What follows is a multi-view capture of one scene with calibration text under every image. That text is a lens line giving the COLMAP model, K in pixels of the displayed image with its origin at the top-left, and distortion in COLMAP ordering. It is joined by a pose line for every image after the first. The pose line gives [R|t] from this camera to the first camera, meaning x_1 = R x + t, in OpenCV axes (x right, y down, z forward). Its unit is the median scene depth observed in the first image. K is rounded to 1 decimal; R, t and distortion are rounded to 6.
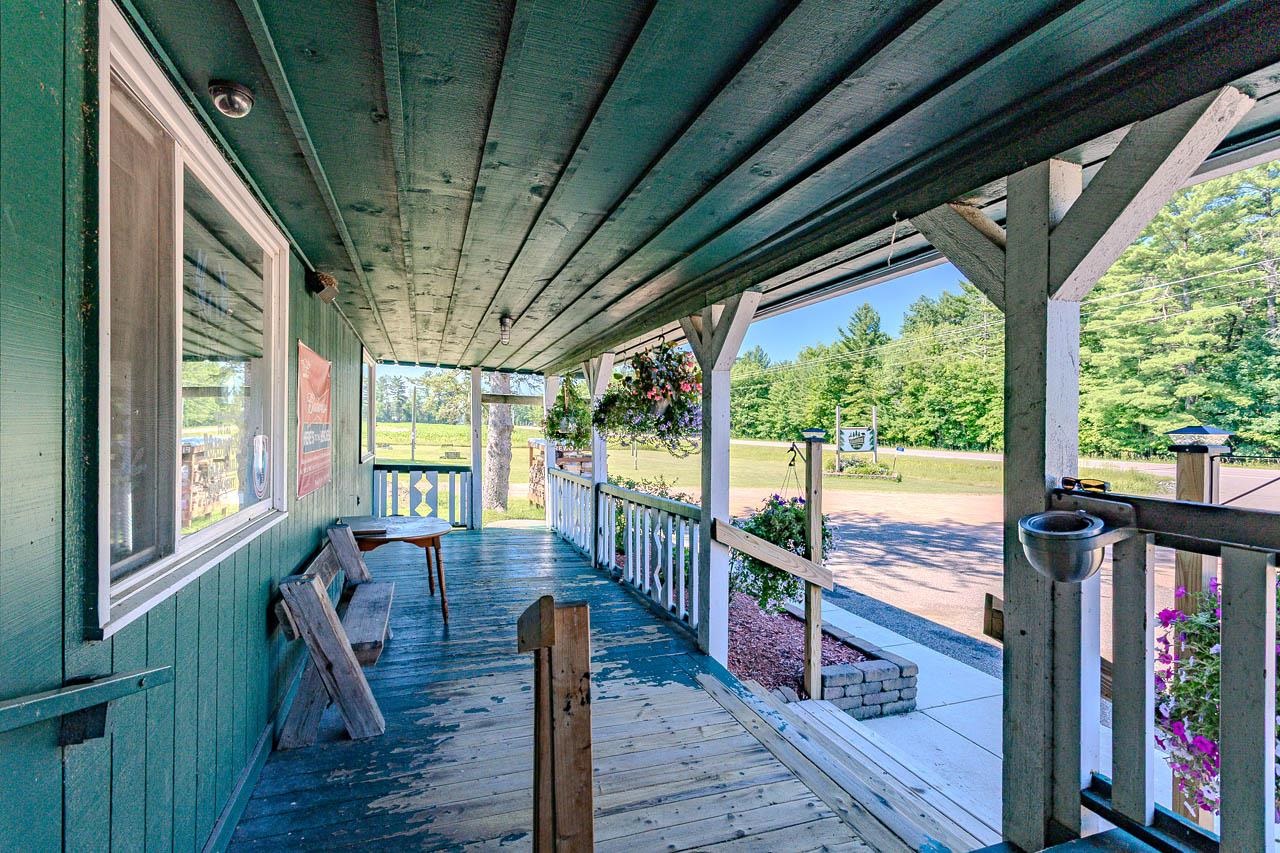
lens RADIAL K [[608.1, 0, 645.9], [0, 608.1, 426.1], [0, 0, 1]] dist [0.005453, 0.002372]
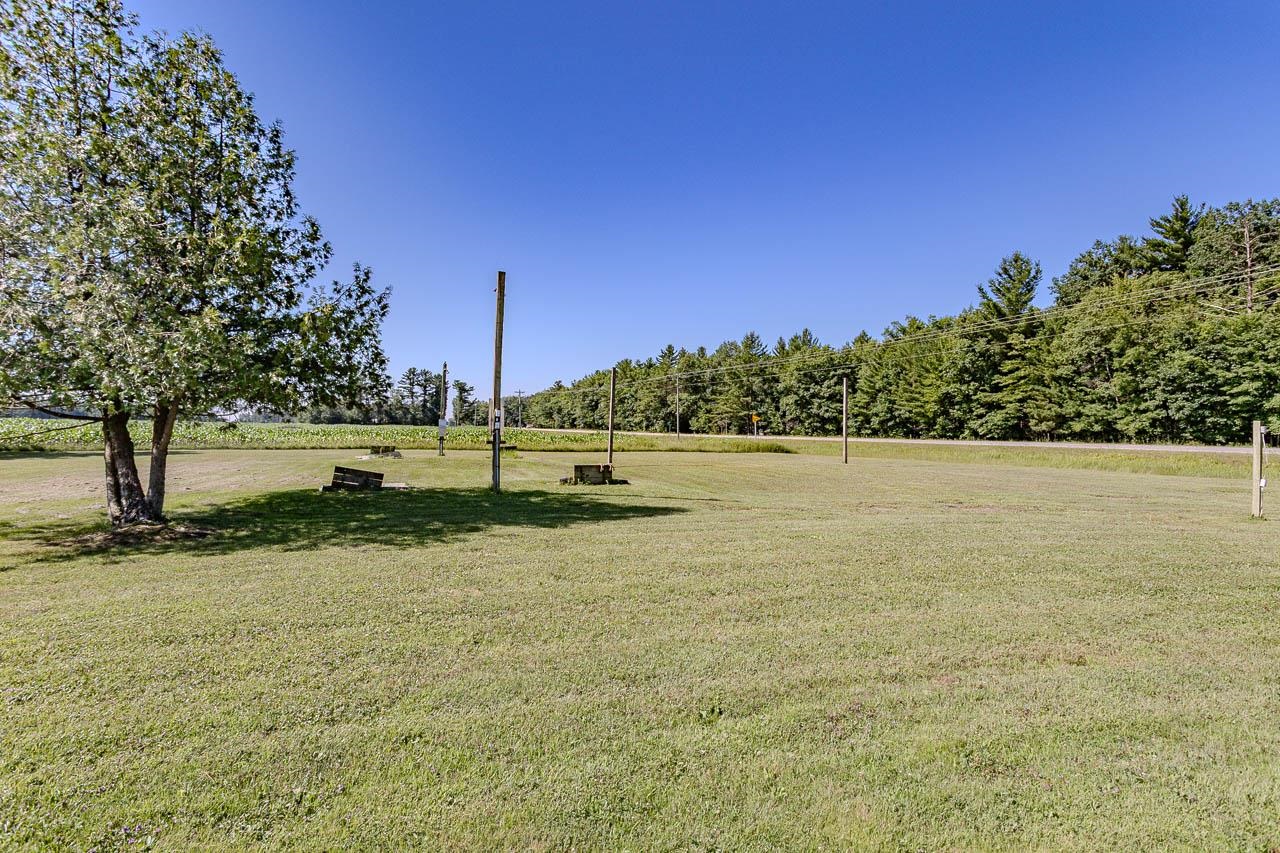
lens RADIAL K [[608.1, 0, 633.9], [0, 608.1, 429.3], [0, 0, 1]] dist [0.005453, 0.002372]
pose [[0.999691, -0.013612, 0.020821, -0.133961], [0.013572, 0.999906, 0.002064, 0.007478], [-0.020847, -0.001781, 0.999781, 0.259151]]
